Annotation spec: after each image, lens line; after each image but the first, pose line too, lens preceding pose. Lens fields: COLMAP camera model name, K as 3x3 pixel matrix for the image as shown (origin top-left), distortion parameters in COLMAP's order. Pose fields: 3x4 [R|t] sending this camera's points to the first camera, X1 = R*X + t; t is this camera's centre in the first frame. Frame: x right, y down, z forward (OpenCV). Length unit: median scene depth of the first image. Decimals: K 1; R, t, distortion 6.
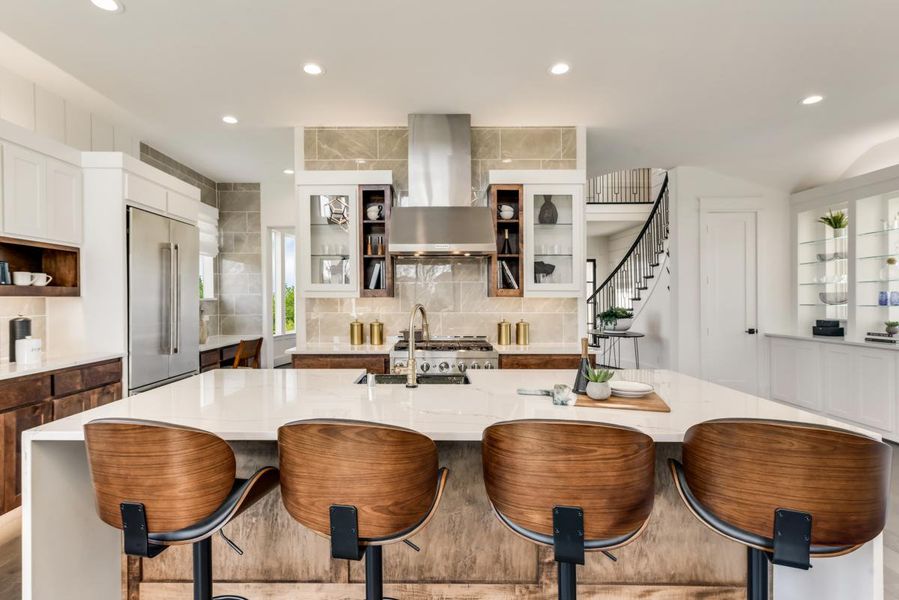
lens RADIAL K [[457.9, 0, 446.8], [0, 457.9, 302.3], [0, 0, 1]] dist [0.004721, 0.002024]
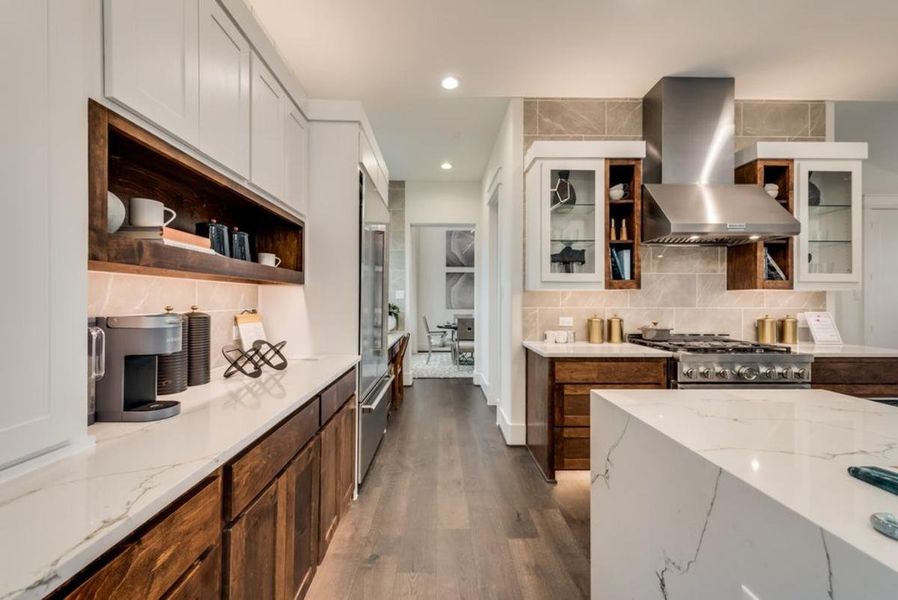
lens RADIAL K [[349.7, 0, 450.7], [0, 349.7, 299.0], [0, 0, 1]] dist [0.003591, 0.000057]
pose [[0.999919, 0.004883, 0.011733, -0.481718], [-0.004750, 0.999924, -0.011401, 0.017218], [-0.011788, 0.011344, 0.999866, 0.342682]]
